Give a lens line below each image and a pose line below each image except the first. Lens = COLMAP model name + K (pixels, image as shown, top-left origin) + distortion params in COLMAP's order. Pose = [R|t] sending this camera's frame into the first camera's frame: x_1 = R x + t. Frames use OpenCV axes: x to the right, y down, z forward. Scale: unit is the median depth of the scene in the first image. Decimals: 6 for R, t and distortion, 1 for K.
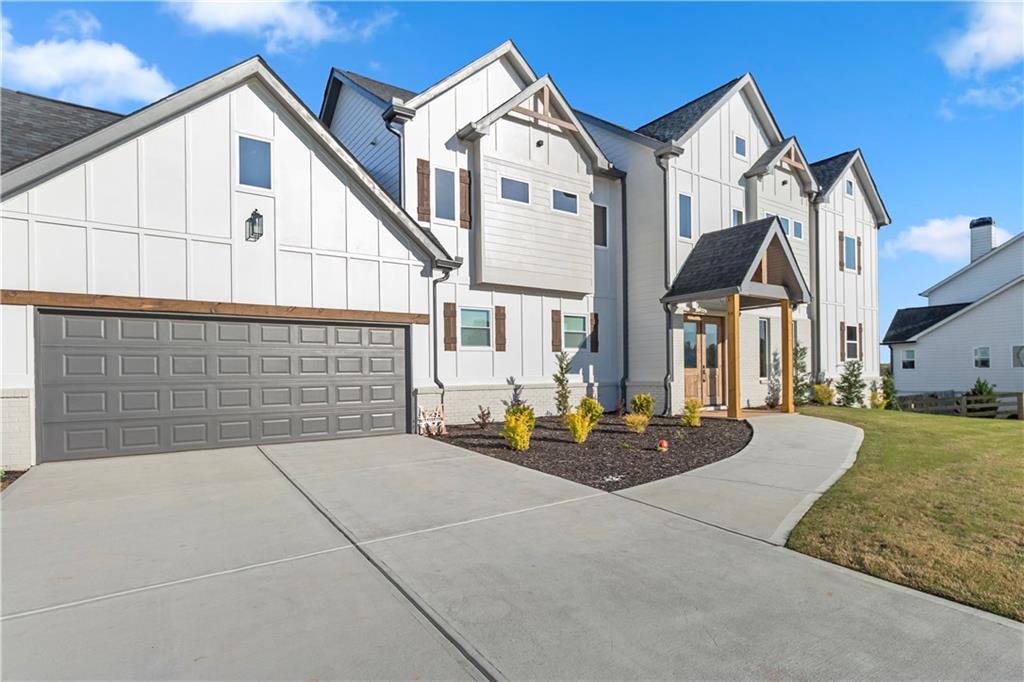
lens RADIAL K [[548.0, 0, 531.9], [0, 548.0, 339.5], [0, 0, 1]] dist [-0.000371, -0.000235]
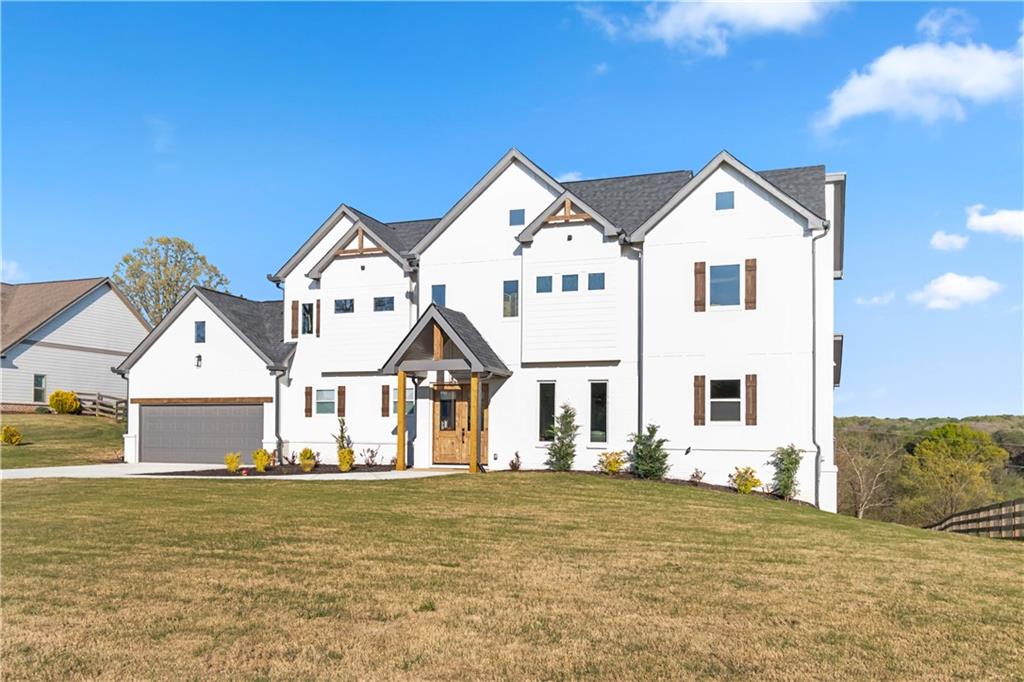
lens RADIAL K [[794.6, 0, 512.0], [0, 794.6, 341.0], [0, 0, 1]] dist [-0.001890, 0.000582]
pose [[0.555942, -0.076217, -0.827720, 1.867766], [0.037015, 0.997070, -0.066950, -0.020811], [0.830397, 0.006582, 0.557134, 0.185258]]
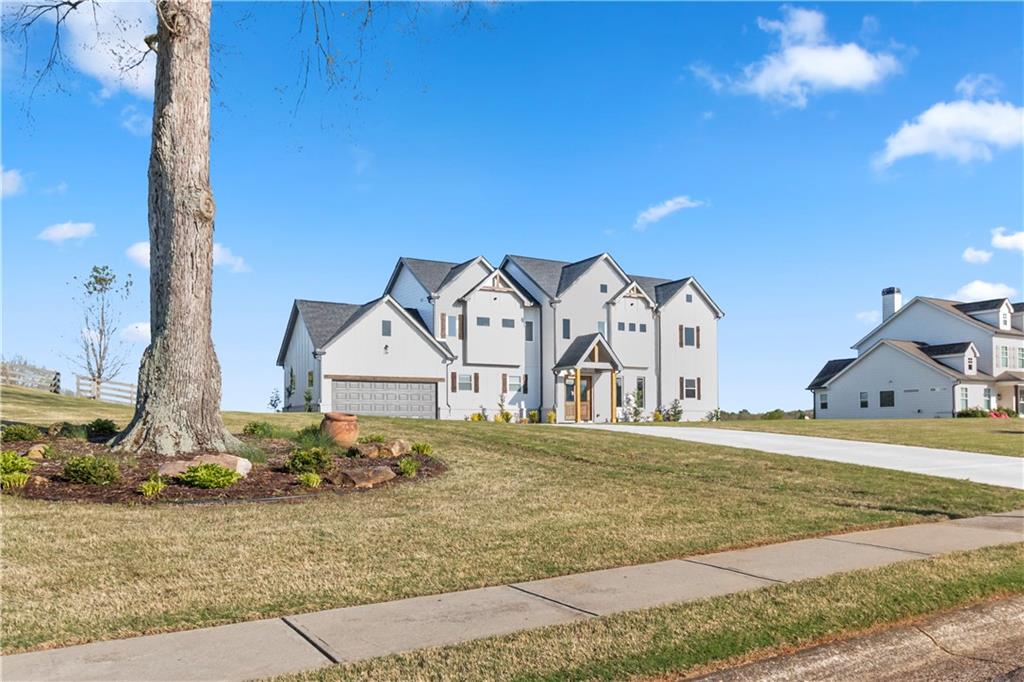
lens RADIAL K [[794.6, 0, 512.0], [0, 794.6, 341.0], [0, 0, 1]] dist [-0.001890, 0.000582]
pose [[0.993083, -0.003750, -0.117354, 0.449508], [-0.001795, 0.998888, -0.047107, -0.036052], [0.117401, 0.046992, 0.991972, -2.127557]]
